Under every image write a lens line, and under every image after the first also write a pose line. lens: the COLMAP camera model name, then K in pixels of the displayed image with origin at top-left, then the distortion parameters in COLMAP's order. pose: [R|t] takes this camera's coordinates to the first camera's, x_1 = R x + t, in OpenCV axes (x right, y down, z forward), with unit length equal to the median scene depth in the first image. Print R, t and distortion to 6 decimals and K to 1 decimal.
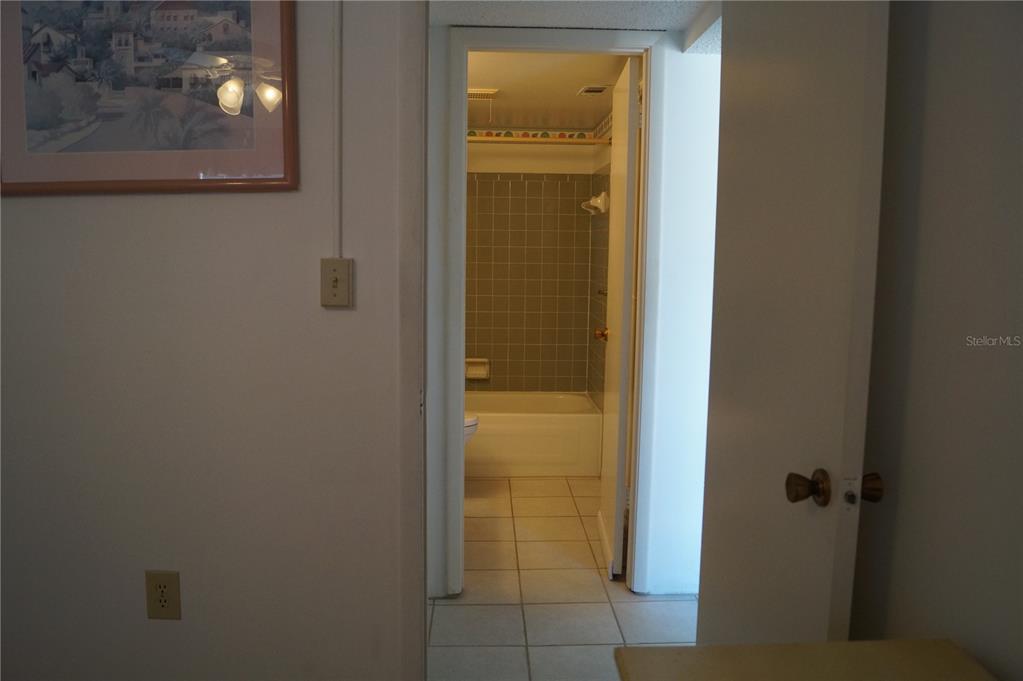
lens RADIAL K [[806.8, 0, 511.5], [0, 806.8, 340.5], [0, 0, 1]] dist [-0.093106, -0.003650]
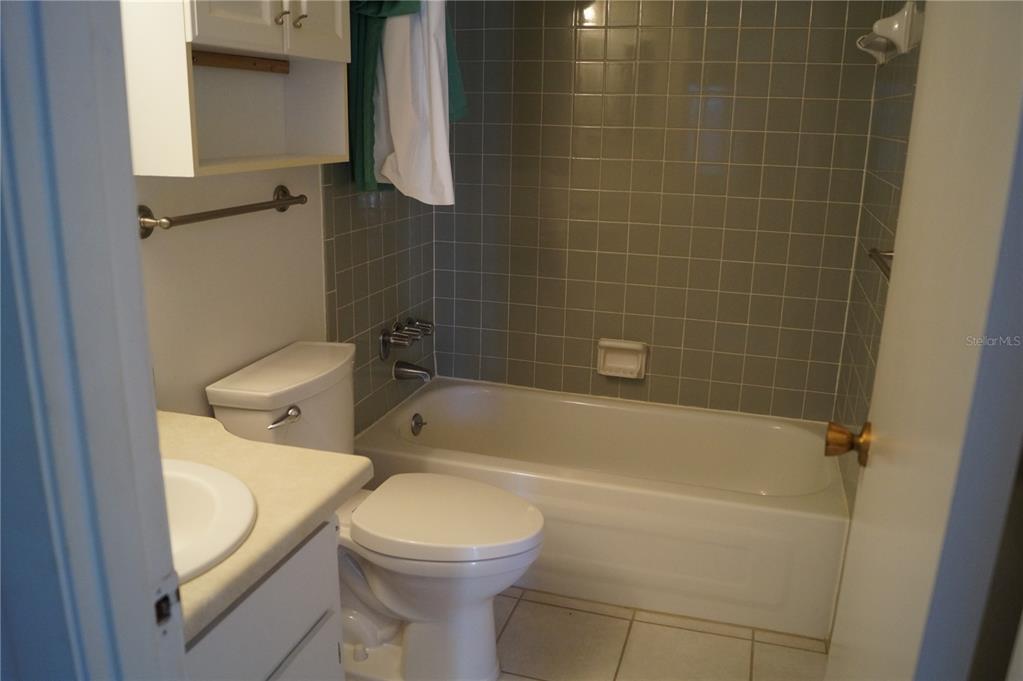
lens RADIAL K [[806.8, 0, 511.5], [0, 806.8, 340.5], [0, 0, 1]] dist [-0.093106, -0.003650]
pose [[0.942661, 0.095450, -0.319811, 0.059745], [-0.046741, 0.986545, 0.156669, -0.059448], [0.330462, -0.132737, 0.934439, 0.489775]]
